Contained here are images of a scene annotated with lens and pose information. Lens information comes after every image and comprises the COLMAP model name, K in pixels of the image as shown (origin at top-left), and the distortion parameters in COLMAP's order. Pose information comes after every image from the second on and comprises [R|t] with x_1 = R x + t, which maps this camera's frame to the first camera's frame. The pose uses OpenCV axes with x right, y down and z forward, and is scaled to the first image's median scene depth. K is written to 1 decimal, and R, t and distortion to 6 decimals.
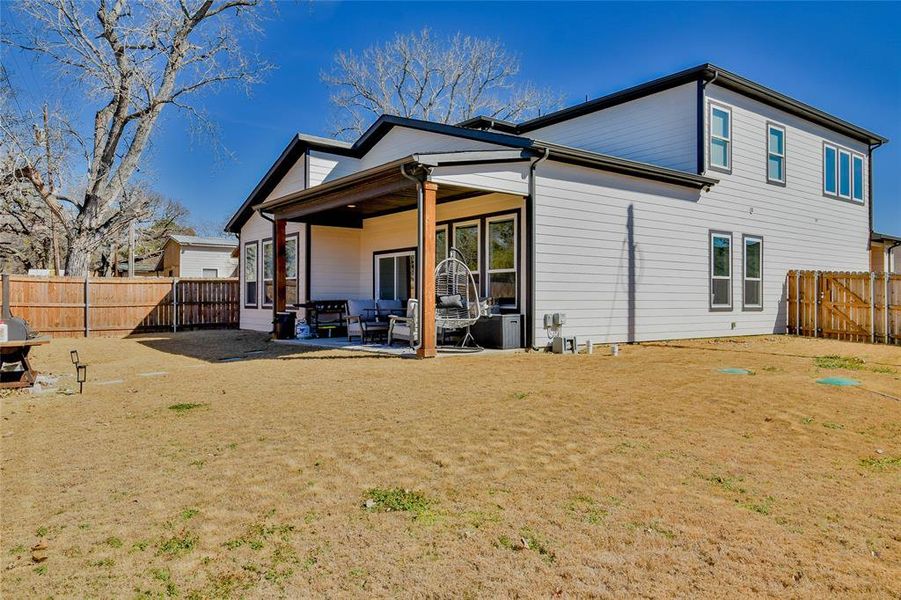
lens RADIAL K [[596.9, 0, 452.7], [0, 596.9, 284.9], [0, 0, 1]] dist [0.029330, 0.000068]
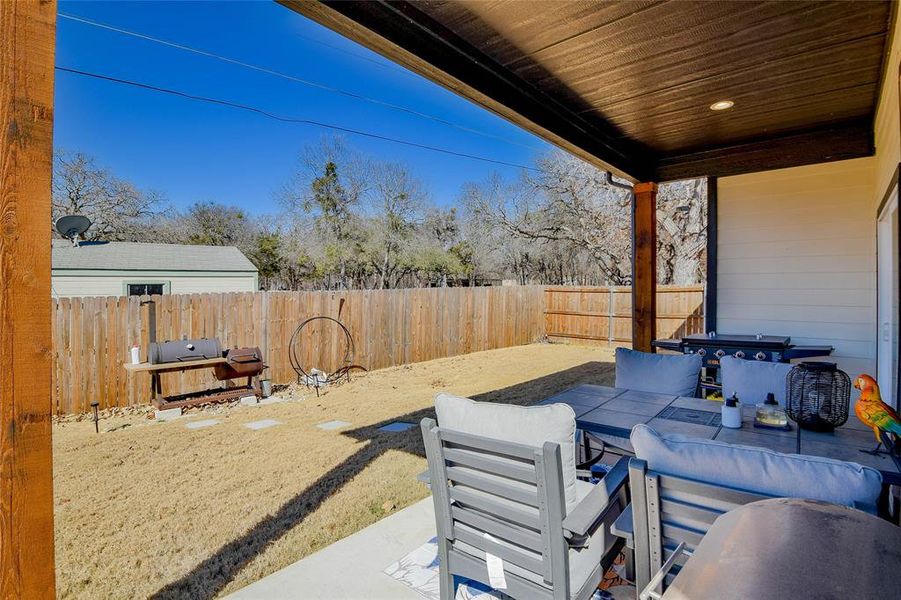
lens RADIAL K [[441.8, 0, 448.6], [0, 441.8, 294.8], [0, 0, 1]] dist [0.014183, -0.028395]
pose [[0.186749, 0.007052, -0.982382, 0.074140], [0.014996, 0.999837, 0.010028, -0.011852], [0.982293, -0.016605, 0.186613, 0.704662]]
